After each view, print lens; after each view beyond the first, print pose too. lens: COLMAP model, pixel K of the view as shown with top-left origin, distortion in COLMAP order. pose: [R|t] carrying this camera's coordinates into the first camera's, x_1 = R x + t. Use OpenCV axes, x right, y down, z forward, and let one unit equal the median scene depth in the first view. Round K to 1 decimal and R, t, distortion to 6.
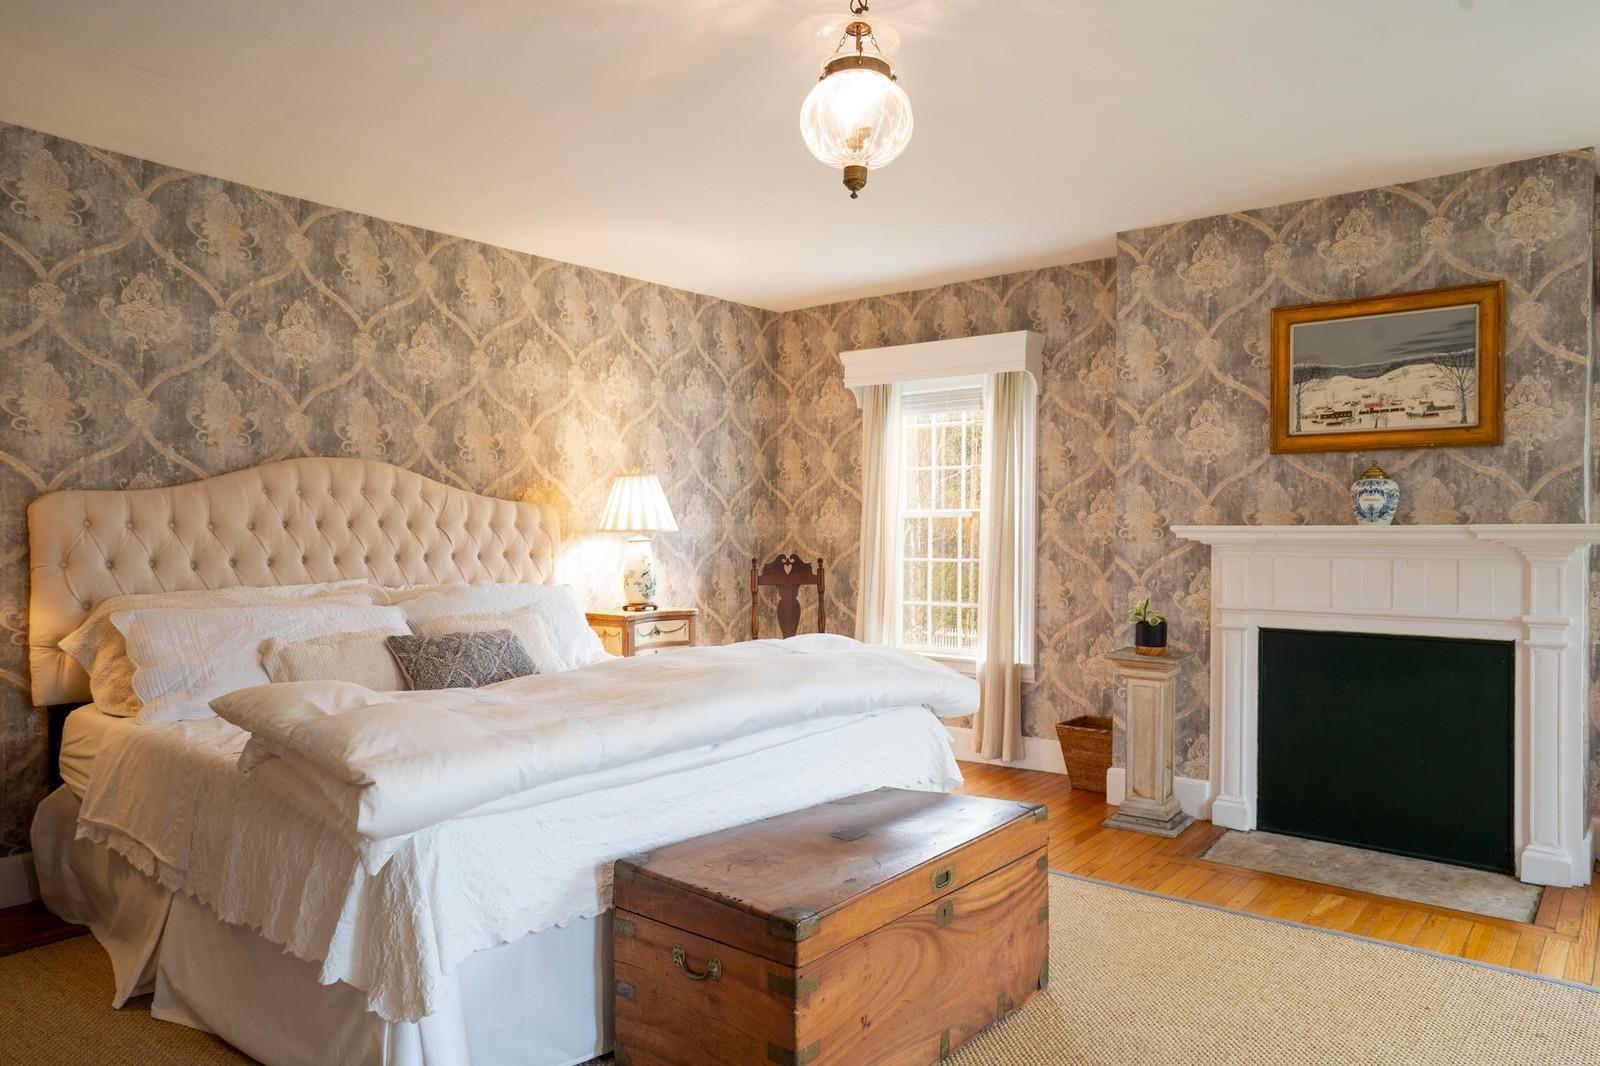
lens RADIAL K [[1092.6, 0, 798.2], [0, 1092.6, 533.5], [0, 0, 1]] dist [0.011759, 0.003142]
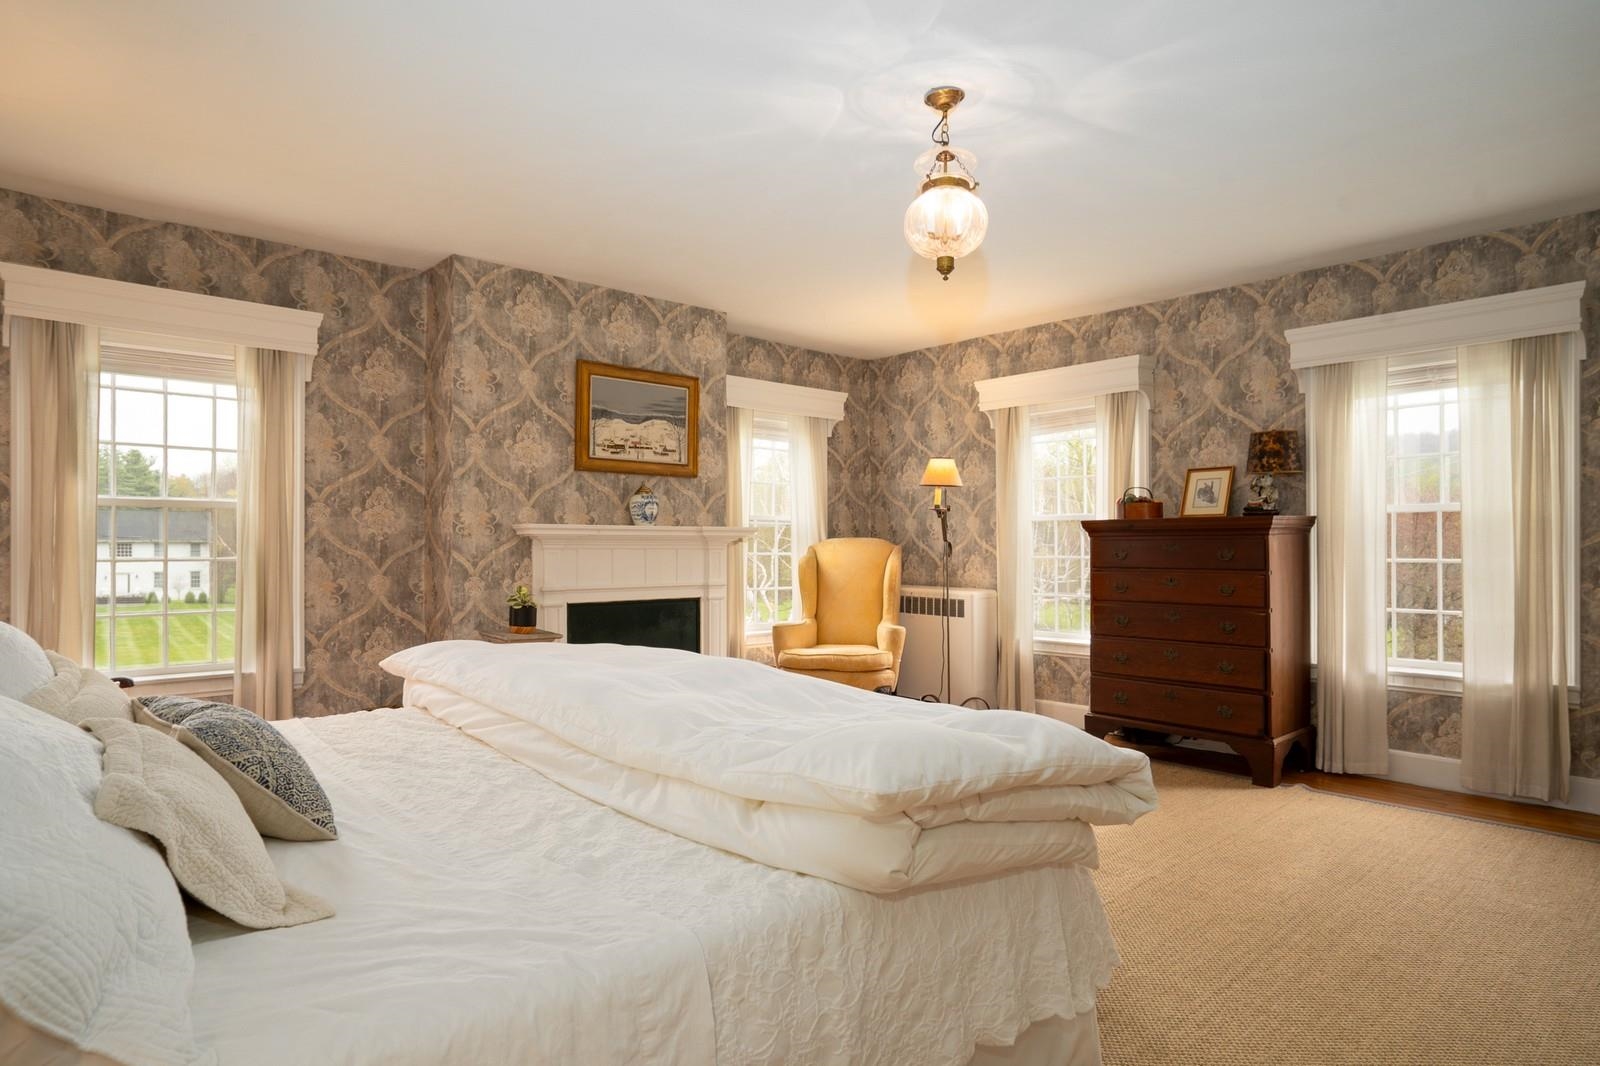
lens RADIAL K [[924.6, 0, 798.5], [0, 924.6, 535.2], [0, 0, 1]] dist [-0.011995, 0.004388]
pose [[0.152909, -0.000286, 0.988240, -0.617575], [-0.007322, 0.999972, 0.001422, 0.001749], [-0.988213, -0.007453, 0.152903, 0.567418]]
